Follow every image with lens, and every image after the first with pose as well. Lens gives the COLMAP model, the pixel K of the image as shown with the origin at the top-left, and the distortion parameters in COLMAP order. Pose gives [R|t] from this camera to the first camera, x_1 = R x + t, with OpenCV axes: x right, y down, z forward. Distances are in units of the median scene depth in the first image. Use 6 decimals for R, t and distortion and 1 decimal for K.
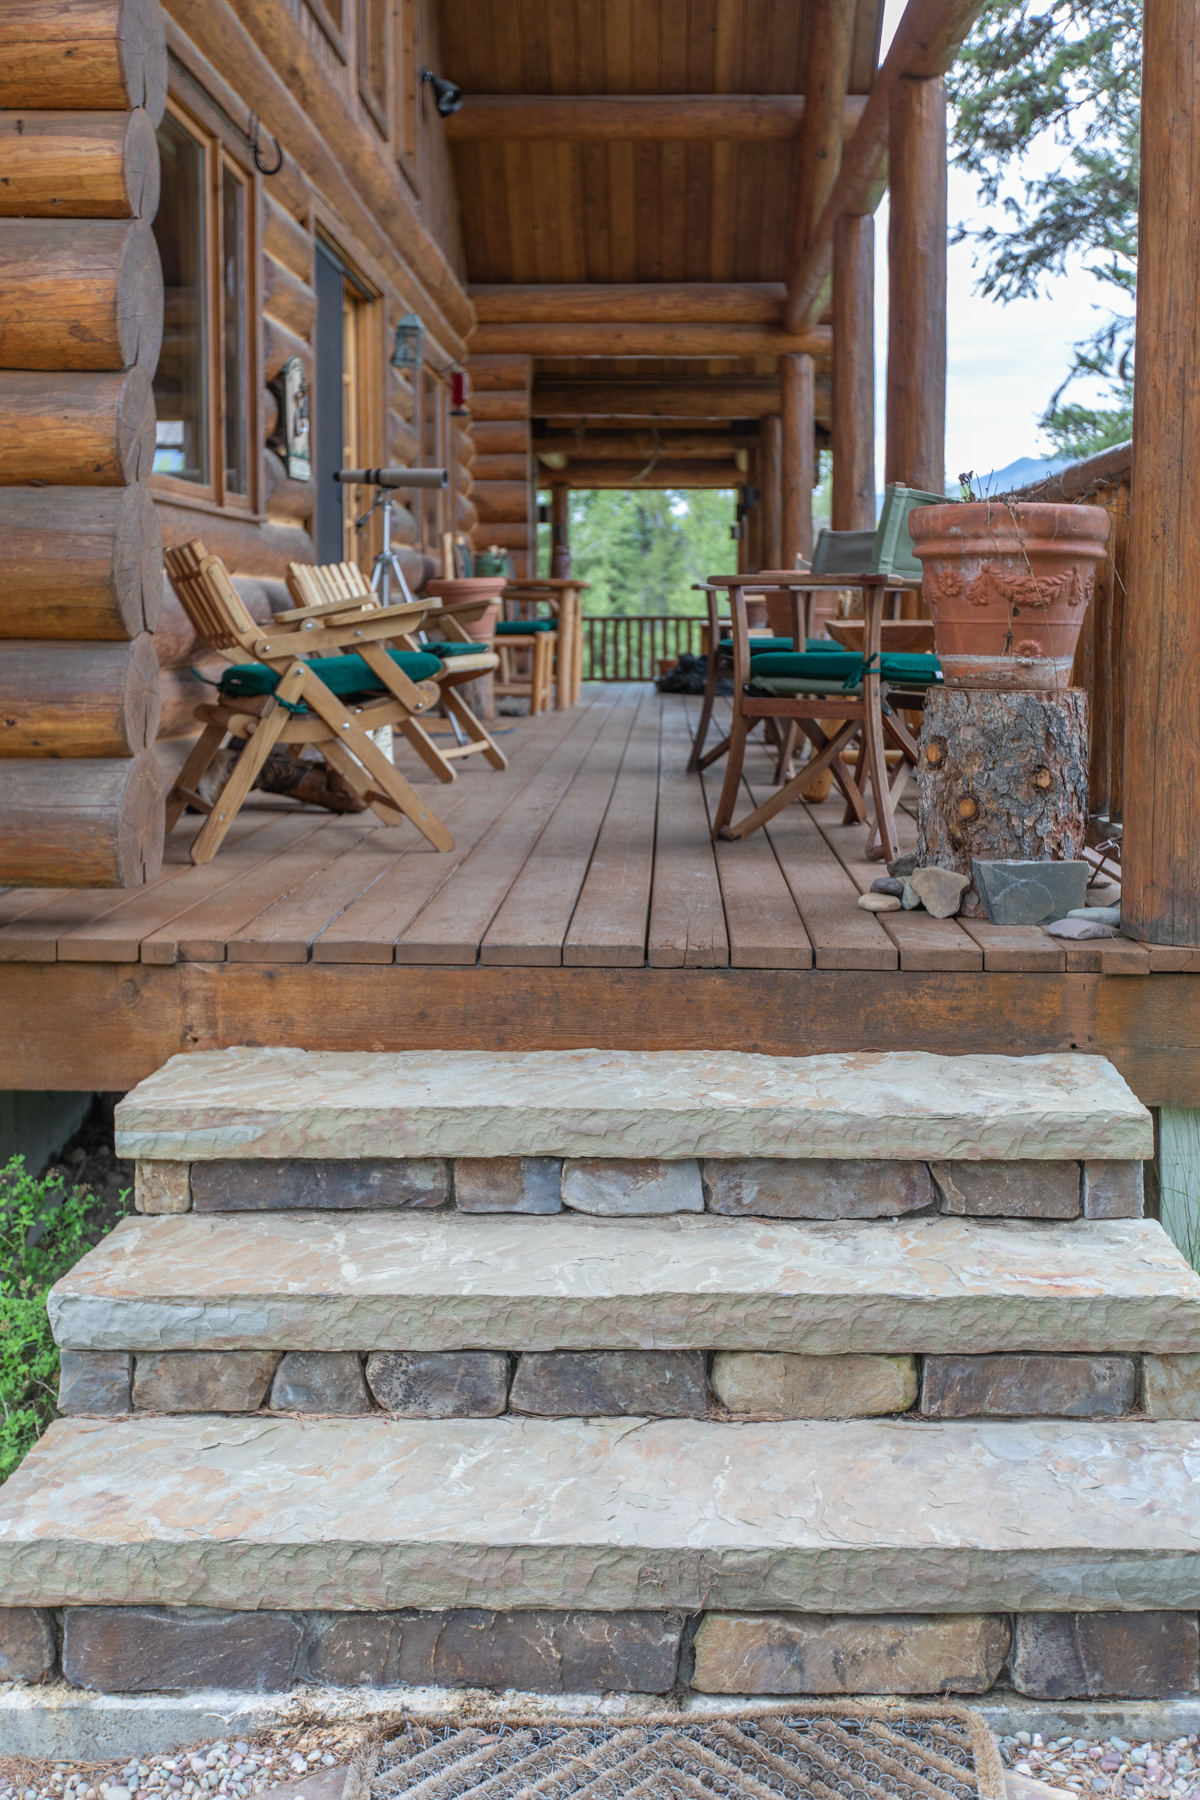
lens RADIAL K [[1779.9, 0, 600.0], [0, 1779.9, 900.0], [0, 0, 1]] dist [-0.025410, 0.013884]
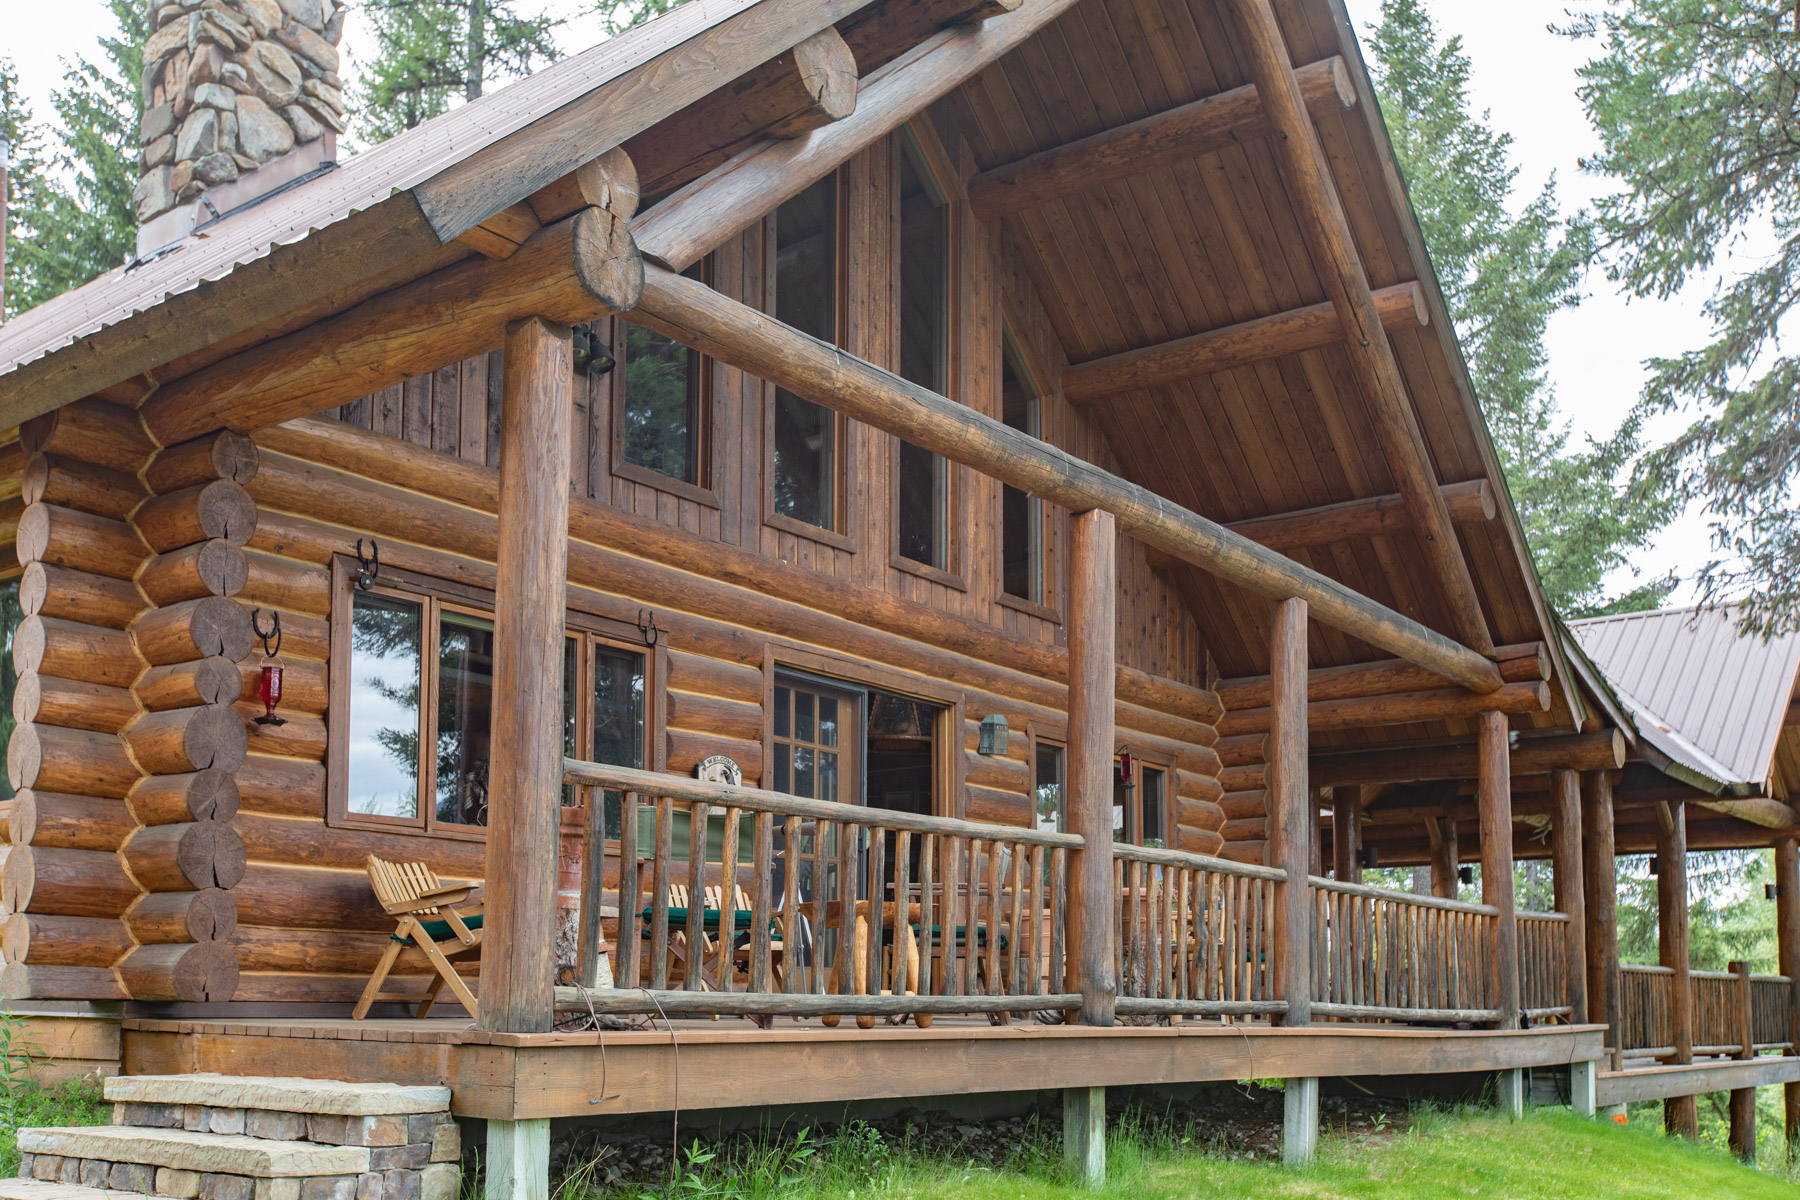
lens RADIAL K [[1779.9, 0, 900.0], [0, 1779.9, 600.0], [0, 0, 1]] dist [-0.025410, 0.013884]
pose [[0.802735, -0.126575, -0.582747, 2.122394], [-0.098708, 0.935532, -0.339172, 0.222623], [0.588109, 0.329787, 0.738490, -0.395213]]
